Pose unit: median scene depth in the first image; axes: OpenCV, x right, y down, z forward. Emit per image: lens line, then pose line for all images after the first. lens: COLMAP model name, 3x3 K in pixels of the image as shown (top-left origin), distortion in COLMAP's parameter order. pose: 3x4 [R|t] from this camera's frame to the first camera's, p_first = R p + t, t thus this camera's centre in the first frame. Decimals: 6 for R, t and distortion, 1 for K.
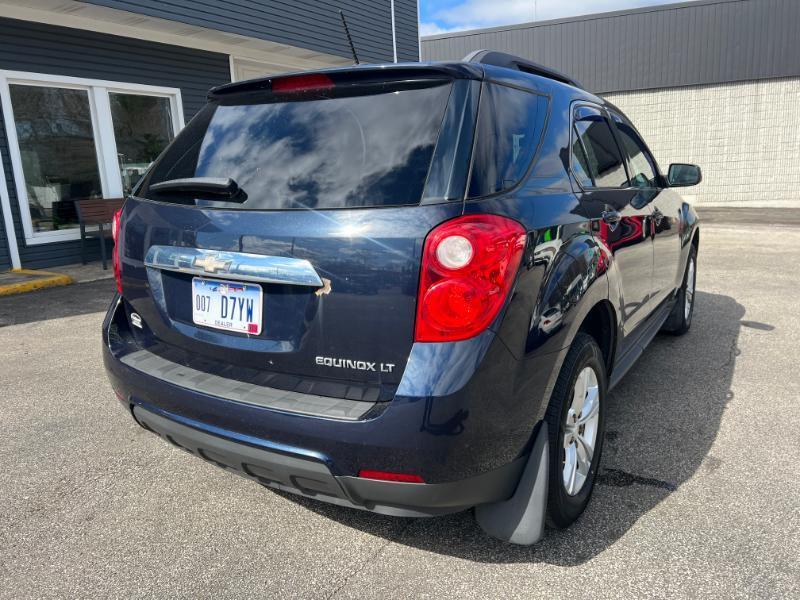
lens RADIAL K [[604.2, 0, 399.2], [0, 604.2, 297.4], [0, 0, 1]] dist [0.046376, -0.047579]
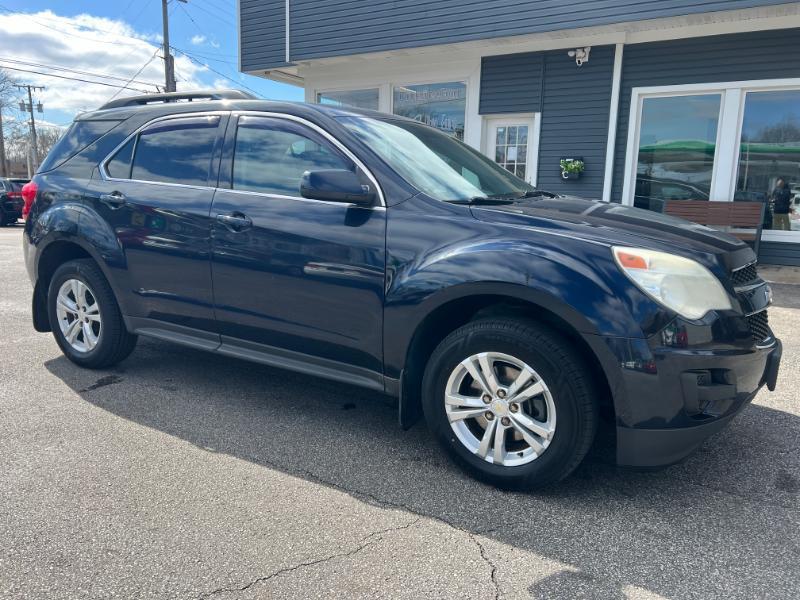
lens RADIAL K [[604.2, 0, 397.6], [0, 604.2, 296.6], [0, 0, 1]] dist [0.046376, -0.047579]
pose [[0.014639, 0.224625, -0.974335, 1.097121], [-0.231897, 0.948634, 0.215216, -0.227189], [0.972630, 0.222795, 0.065977, 0.971098]]
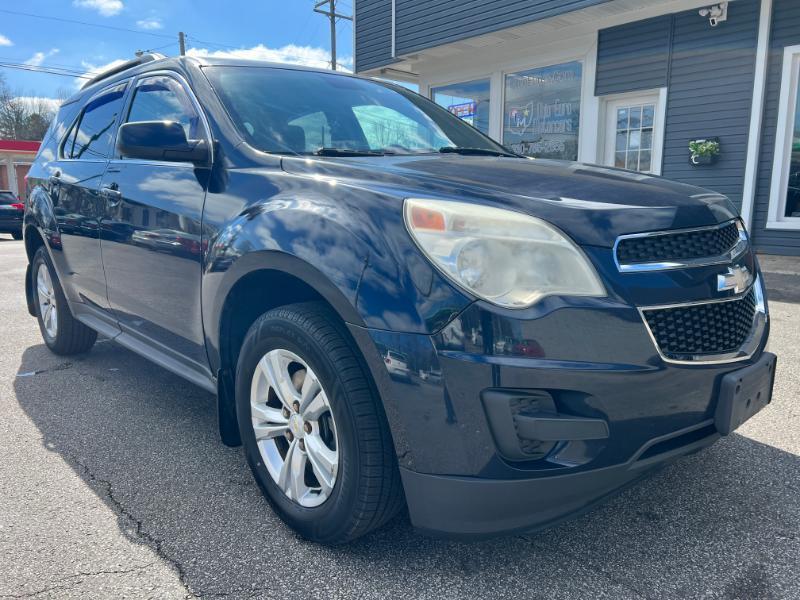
lens RADIAL K [[604.2, 0, 398.2], [0, 604.2, 300.8], [0, 0, 1]] dist [0.046376, -0.047579]
pose [[-0.271232, 0.212956, -0.938660, 0.914215], [-0.187600, 0.944818, 0.268561, -0.236636], [0.944055, 0.248935, -0.216315, 1.278876]]
